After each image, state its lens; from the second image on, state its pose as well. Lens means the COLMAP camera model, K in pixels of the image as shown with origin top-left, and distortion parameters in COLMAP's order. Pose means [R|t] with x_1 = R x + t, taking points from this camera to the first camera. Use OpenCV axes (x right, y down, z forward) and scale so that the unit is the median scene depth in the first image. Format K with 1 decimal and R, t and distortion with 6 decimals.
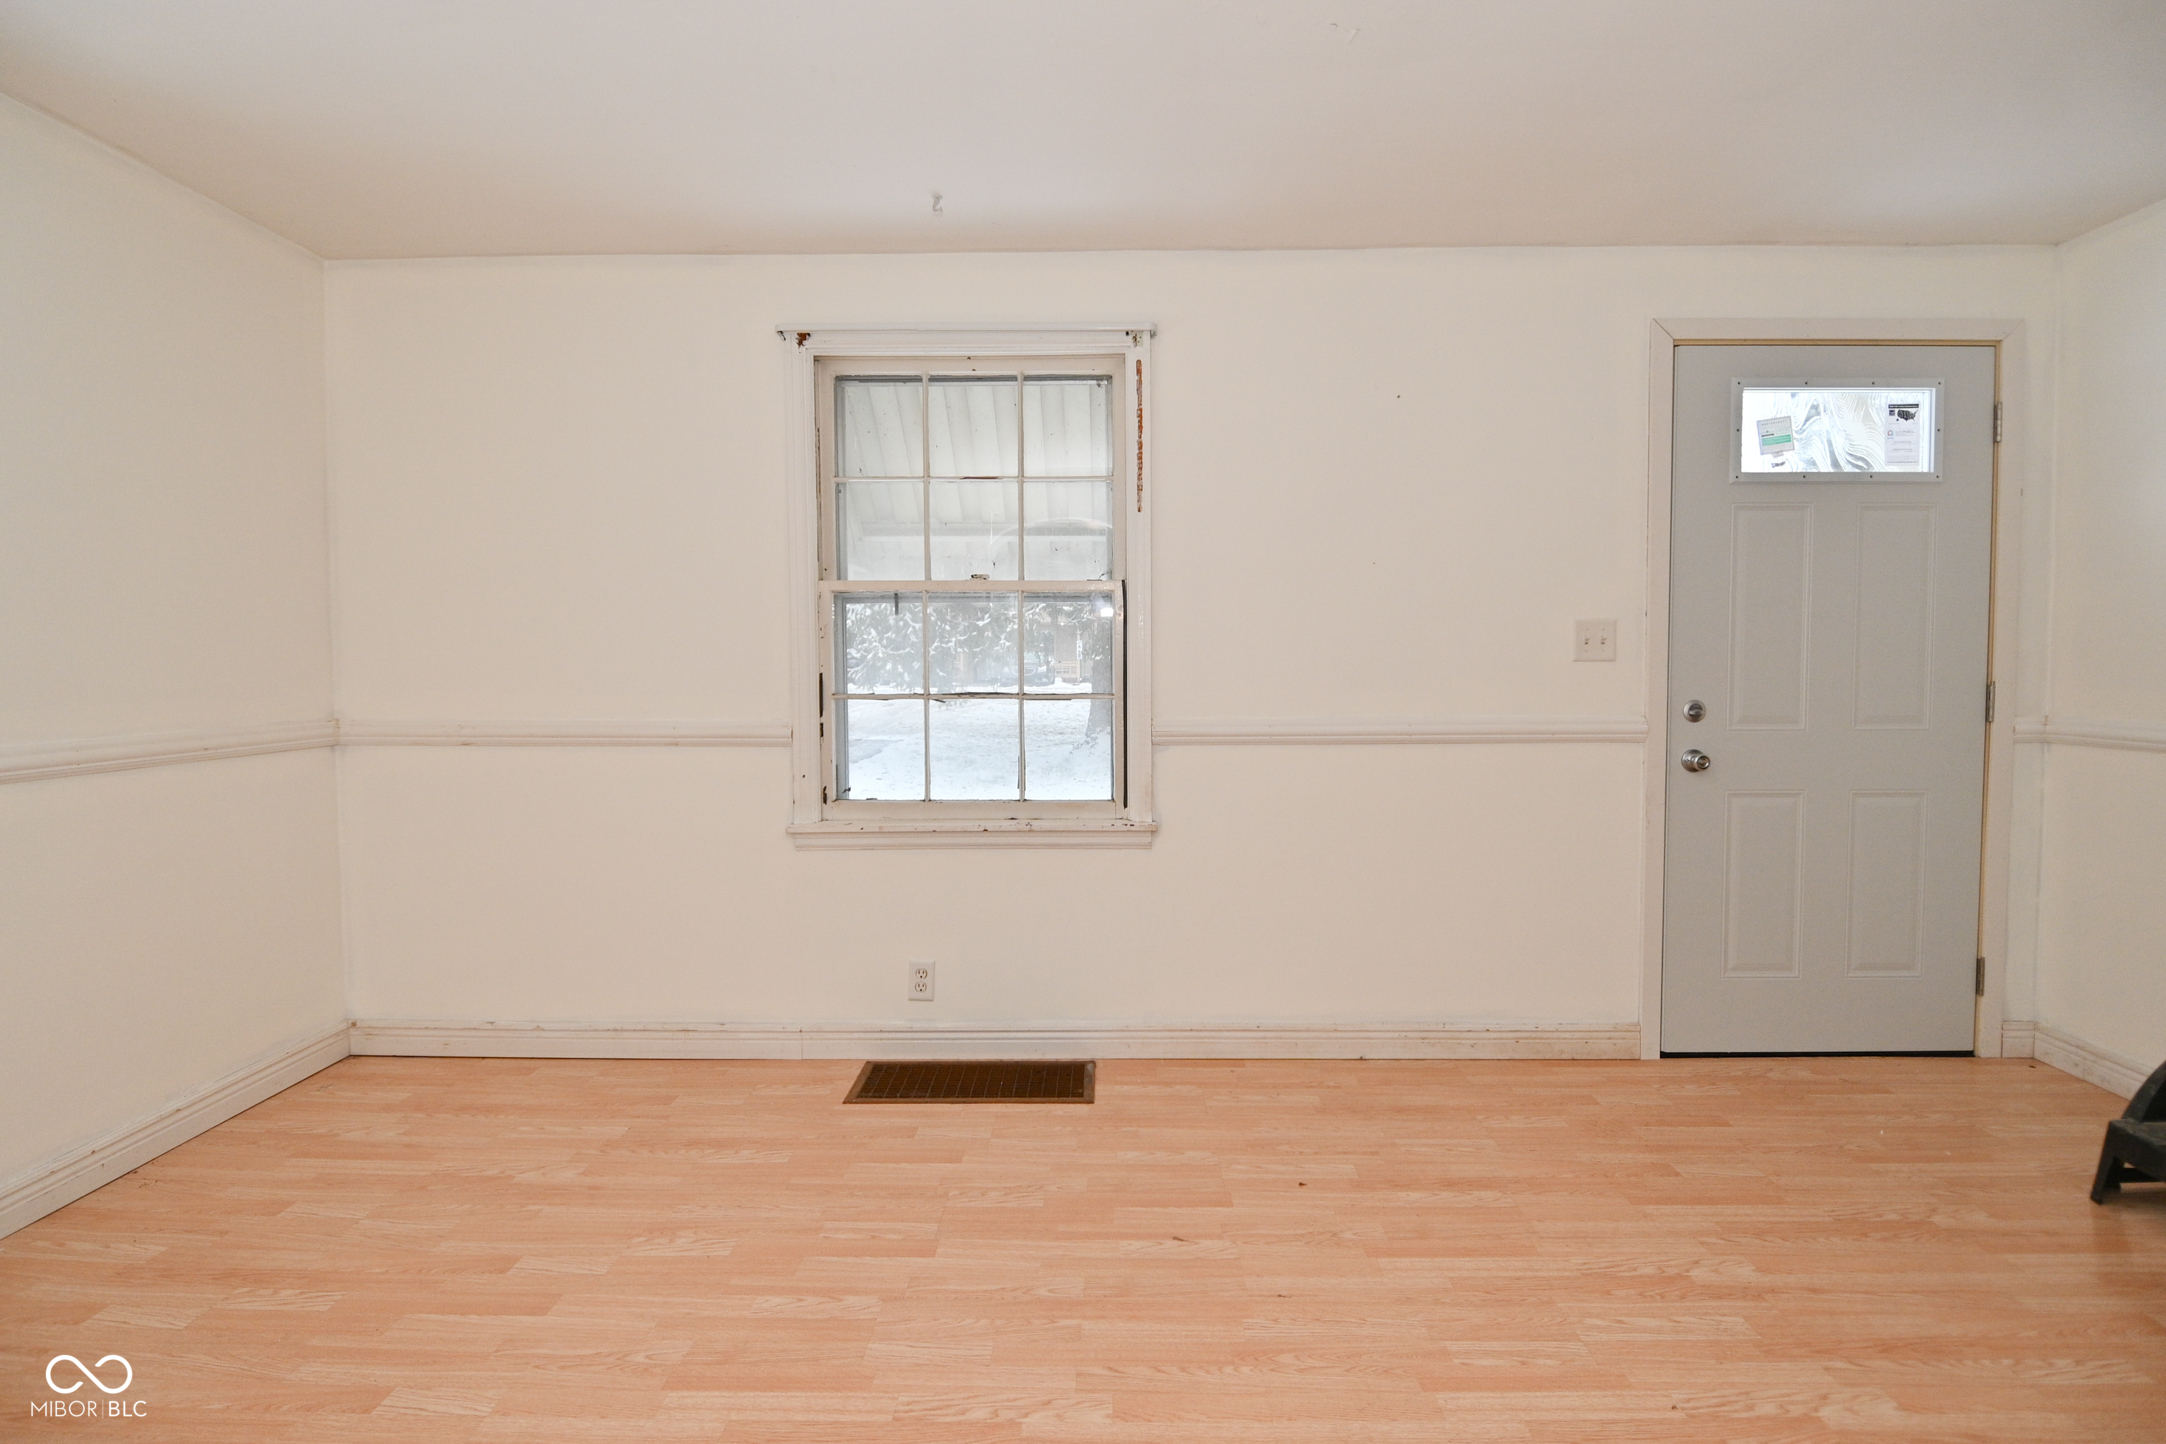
lens RADIAL K [[1145.8, 0, 1090.1], [0, 1145.8, 714.4], [0, 0, 1]] dist [0.015333, -0.026850]
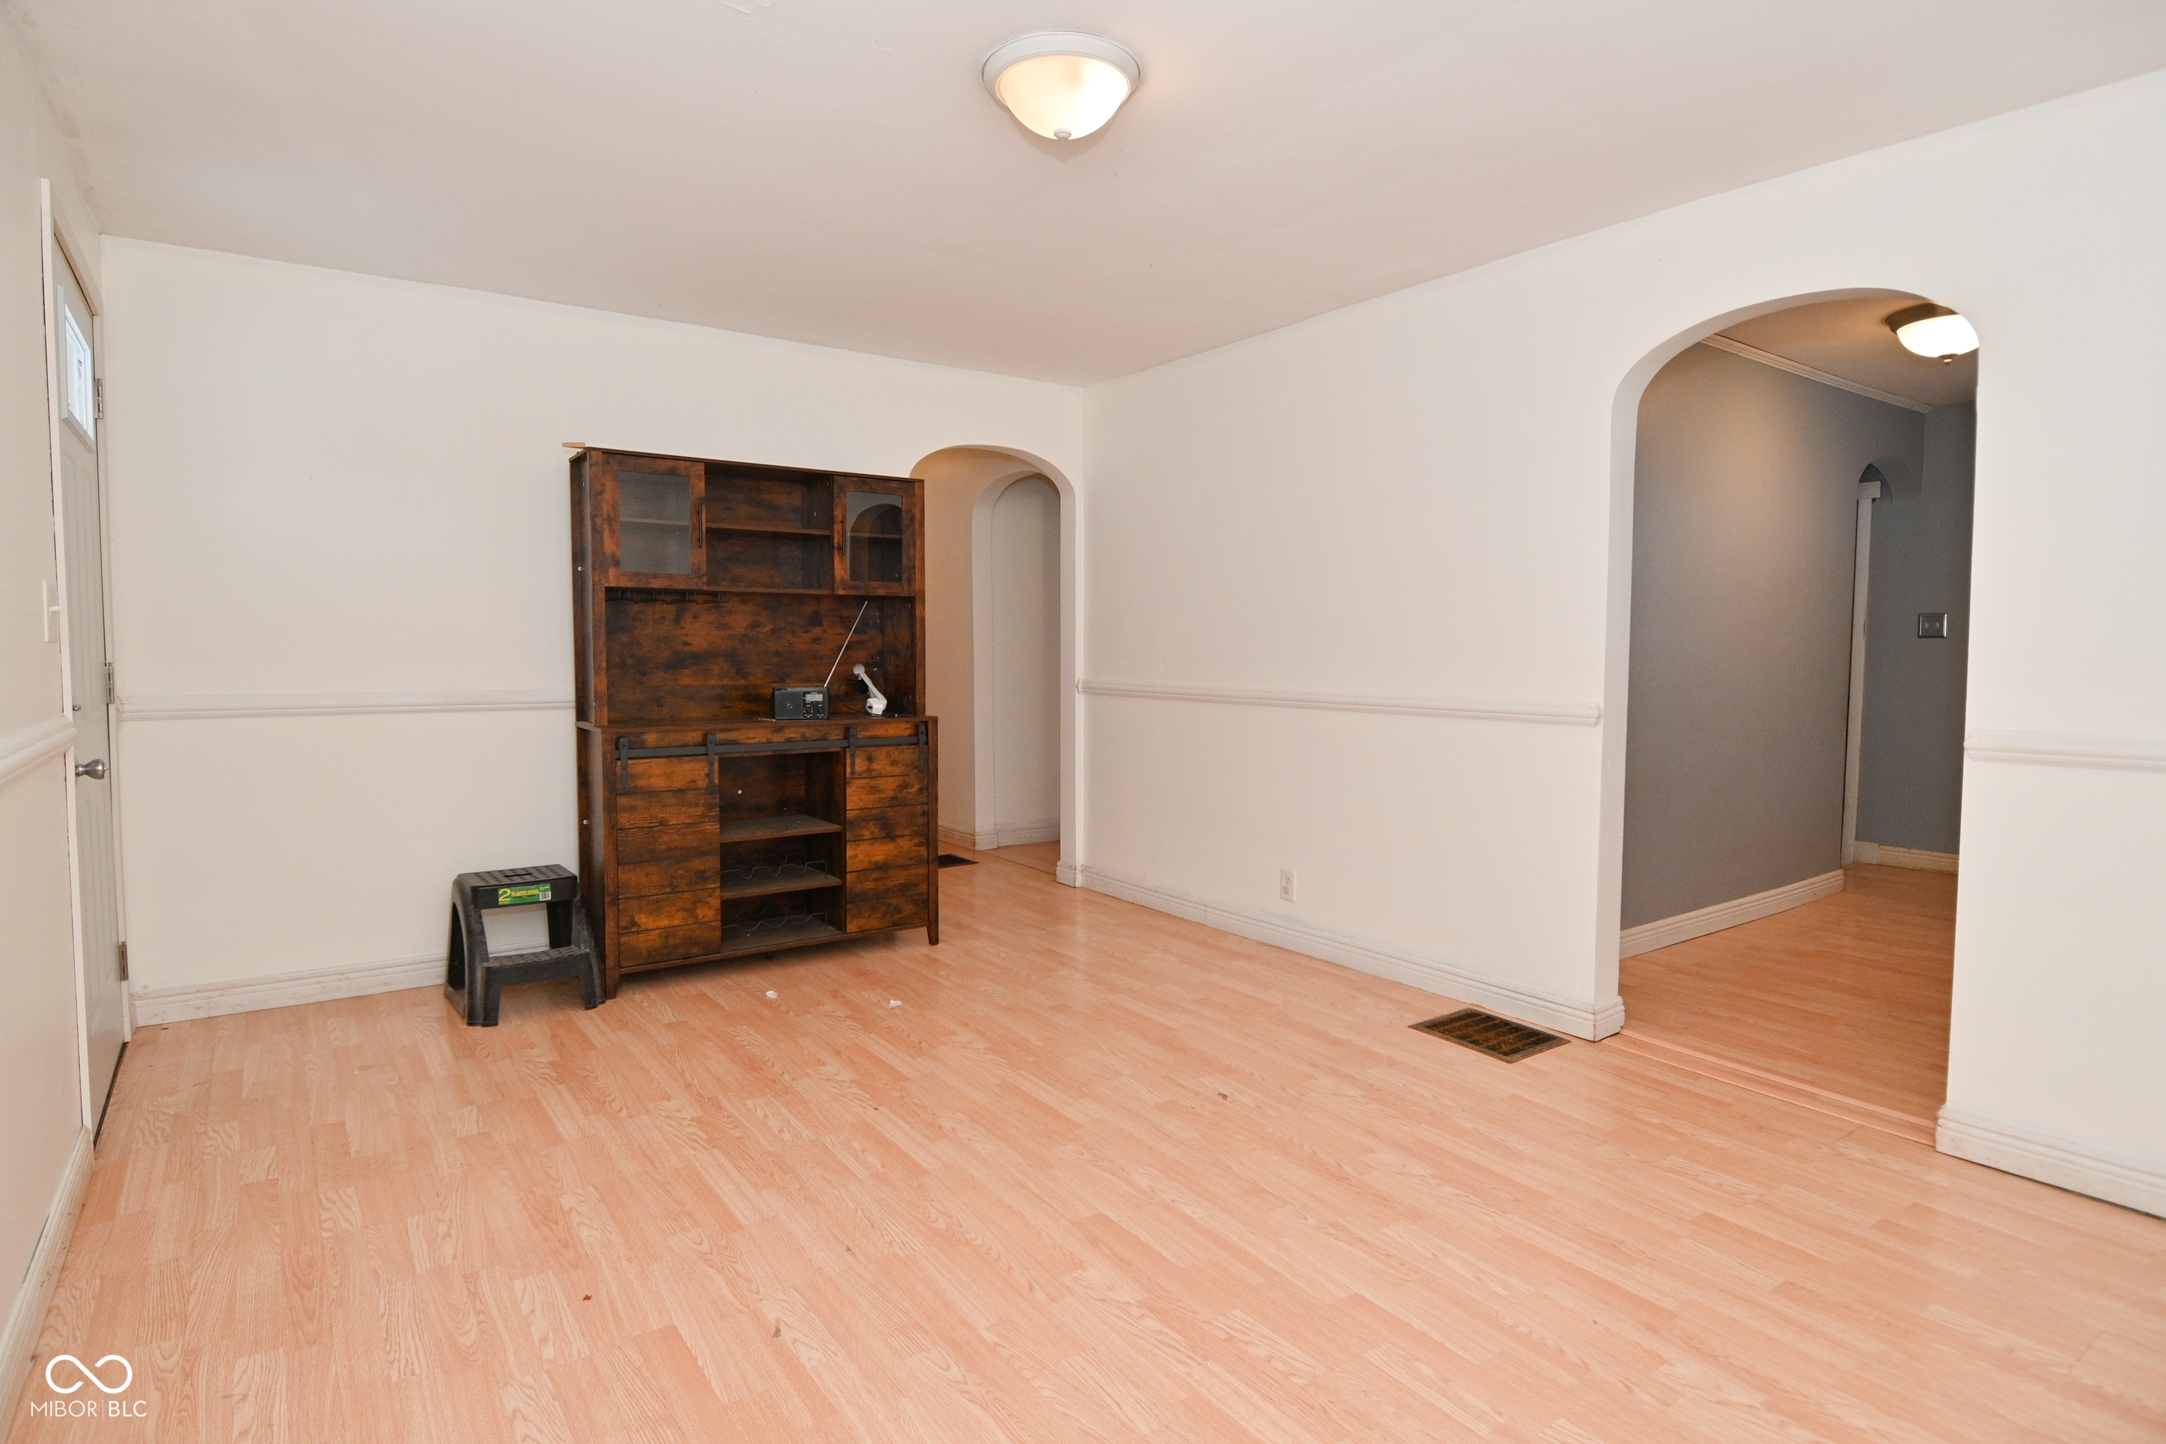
lens RADIAL K [[1140.2, 0, 1086.2], [0, 1140.2, 711.0], [0, 0, 1]] dist [0.020219, -0.029241]
pose [[-0.597429, -0.048249, 0.800469, -0.622764], [0.036103, 0.995558, 0.086954, -0.052852], [-0.801109, 0.080848, -0.593033, 1.128685]]
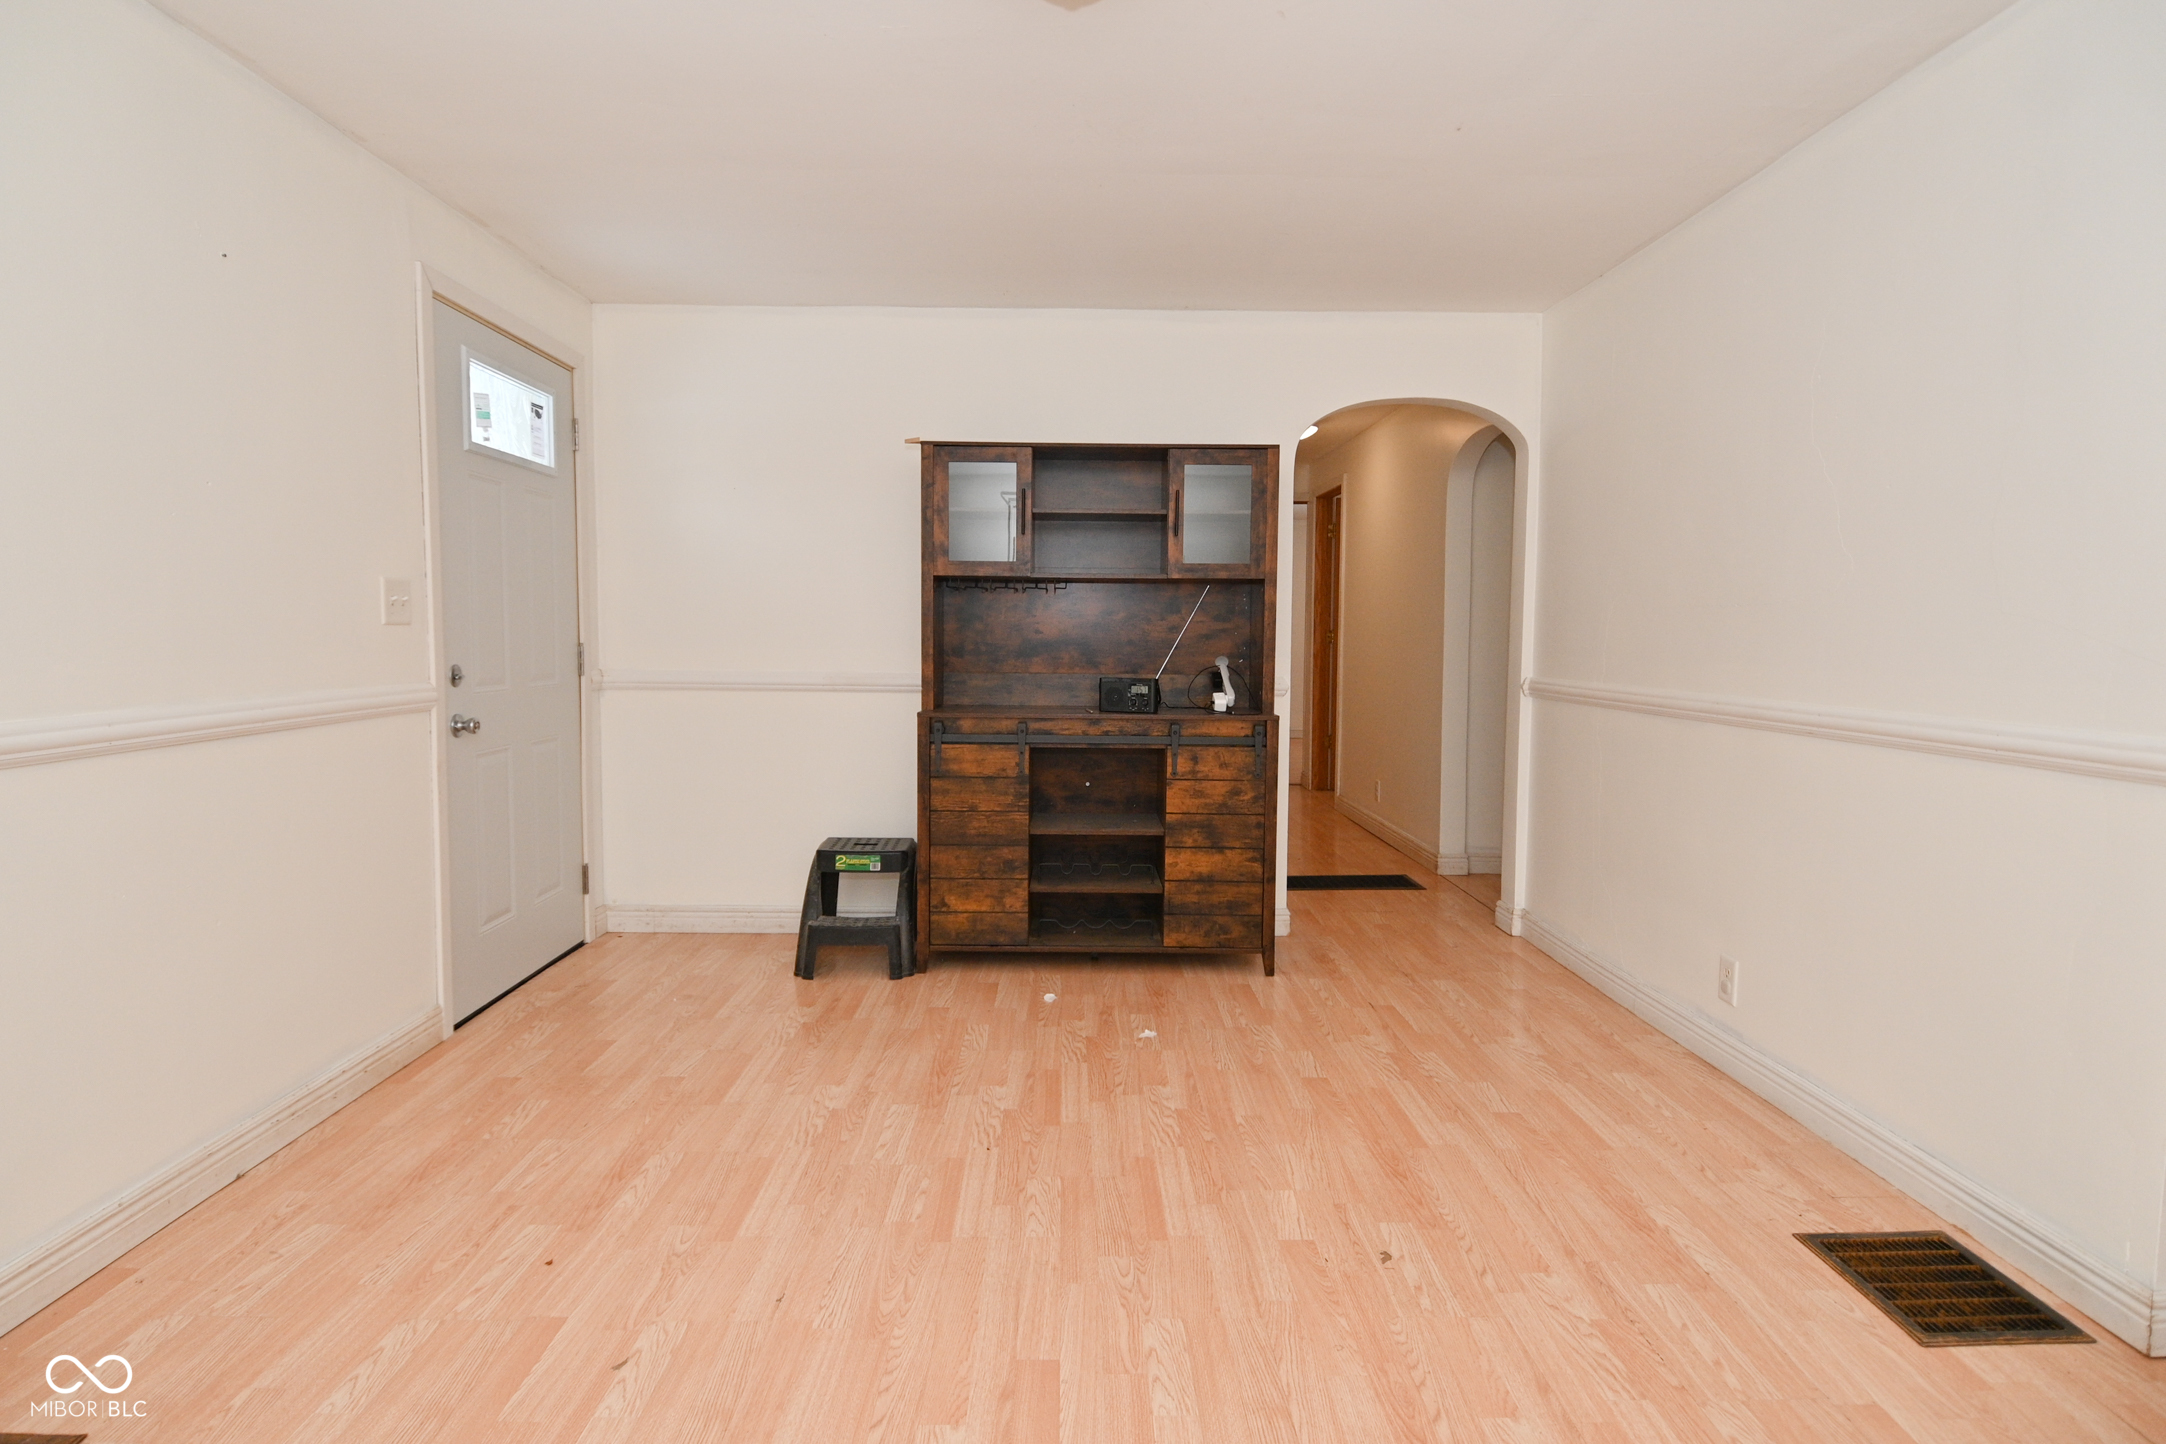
lens RADIAL K [[1140.2, 0, 1086.2], [0, 1140.2, 711.0], [0, 0, 1]] dist [0.020219, -0.029241]
pose [[-0.035107, -0.068716, 0.997018, -0.599944], [0.039027, 0.996778, 0.070074, -0.025798], [-0.998621, 0.041370, -0.032312, 0.609278]]
